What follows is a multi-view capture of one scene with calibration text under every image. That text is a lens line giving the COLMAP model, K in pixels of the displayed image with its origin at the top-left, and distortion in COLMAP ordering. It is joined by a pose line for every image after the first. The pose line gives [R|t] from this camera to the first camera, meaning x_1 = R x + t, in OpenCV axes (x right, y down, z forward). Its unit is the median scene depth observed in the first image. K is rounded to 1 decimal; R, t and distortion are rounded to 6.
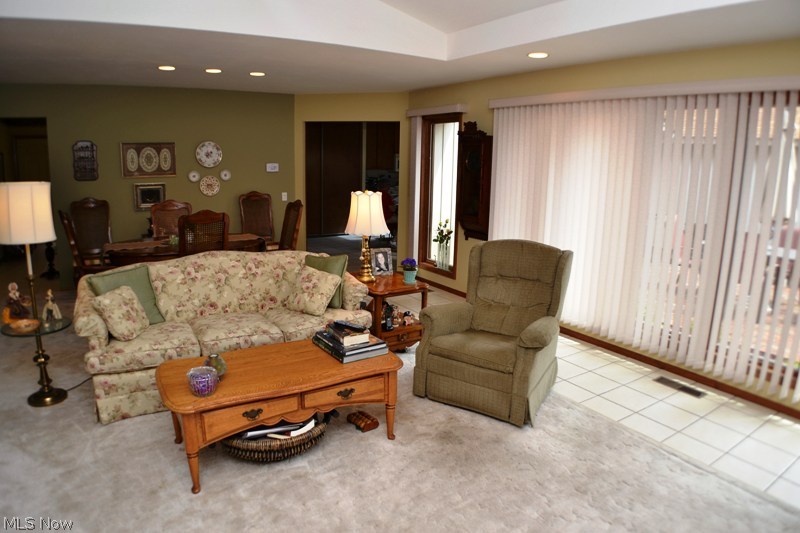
lens RADIAL K [[507.3, 0, 398.8], [0, 507.3, 271.9], [0, 0, 1]] dist [-0.164572, 0.039289]
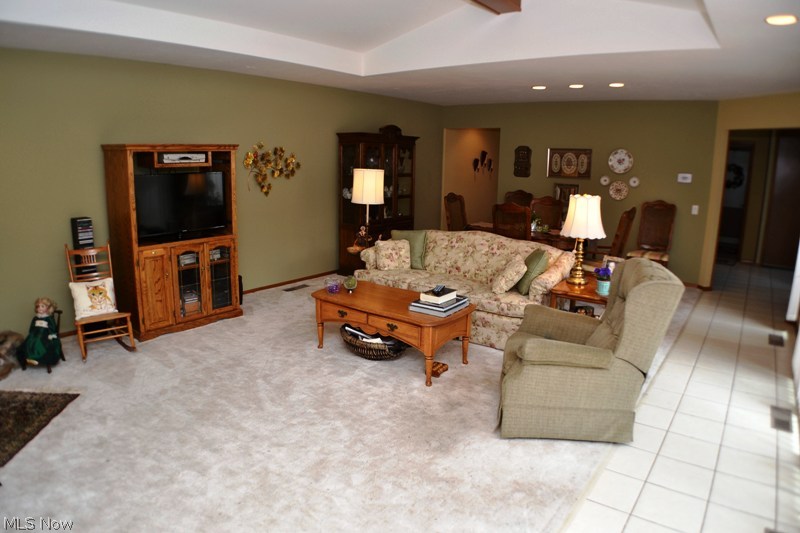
lens RADIAL K [[507.3, 0, 398.8], [0, 507.3, 271.9], [0, 0, 1]] dist [-0.164572, 0.039289]
pose [[0.347658, 0.189738, -0.918223, 0.517842], [-0.208986, 0.970356, 0.121384, -0.035634], [0.914034, 0.149696, 0.377005, 0.209275]]
